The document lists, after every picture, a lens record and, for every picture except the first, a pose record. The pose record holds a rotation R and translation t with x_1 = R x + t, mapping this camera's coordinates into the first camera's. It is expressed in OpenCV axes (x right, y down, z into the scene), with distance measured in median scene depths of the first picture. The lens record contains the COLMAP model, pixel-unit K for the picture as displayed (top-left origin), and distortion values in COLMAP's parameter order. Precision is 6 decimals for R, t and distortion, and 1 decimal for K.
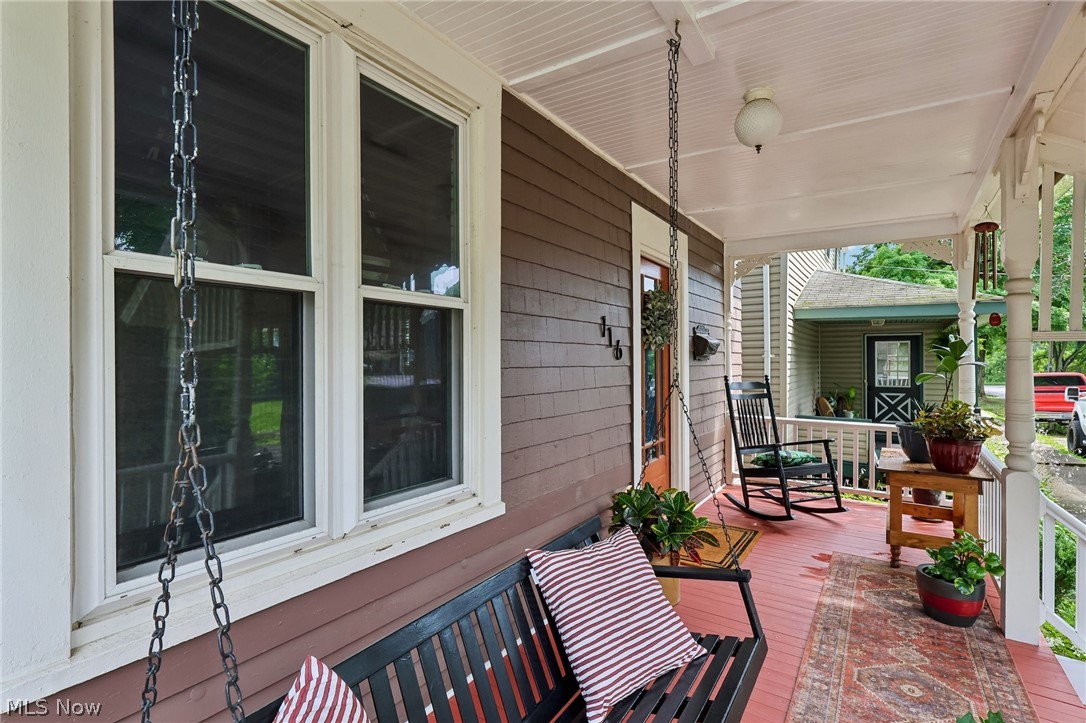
lens RADIAL K [[509.1, 0, 543.0], [0, 509.1, 361.5], [0, 0, 1]] dist [0.000618, 0.000087]
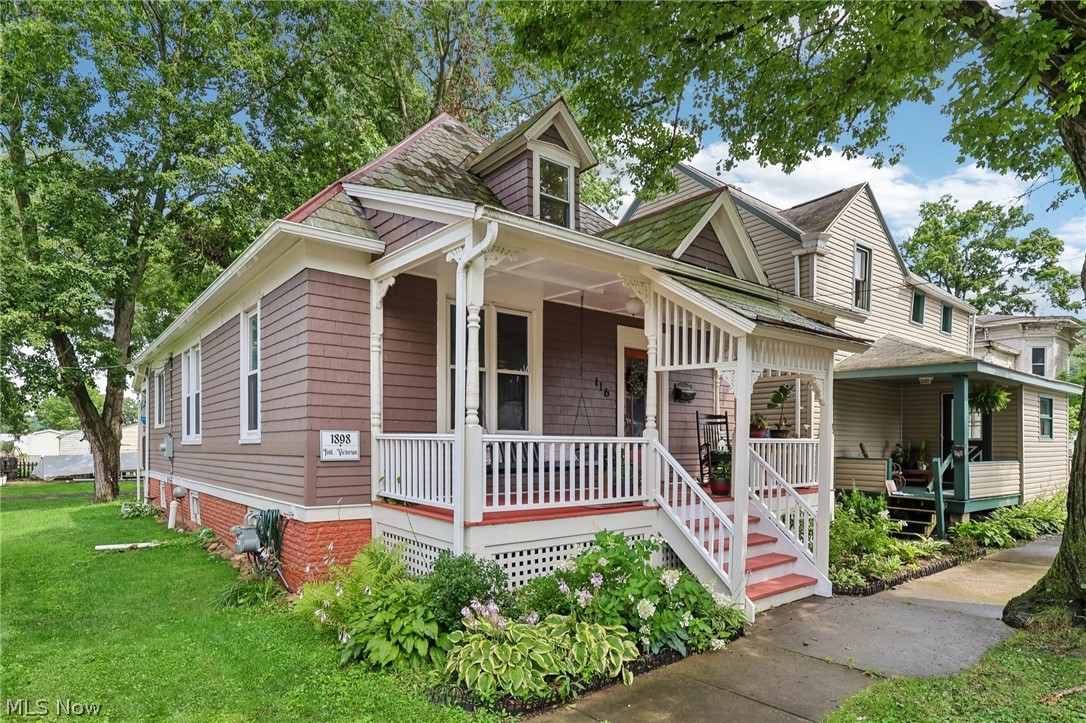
lens RADIAL K [[604.4, 0, 543.0], [0, 604.4, 361.5], [0, 0, 1]] dist [0.033539, 0.000107]
pose [[0.954494, -0.037913, -0.295810, 0.947665], [-0.004094, 0.990128, -0.140110, 0.307574], [0.298202, 0.134945, 0.944916, -2.288830]]
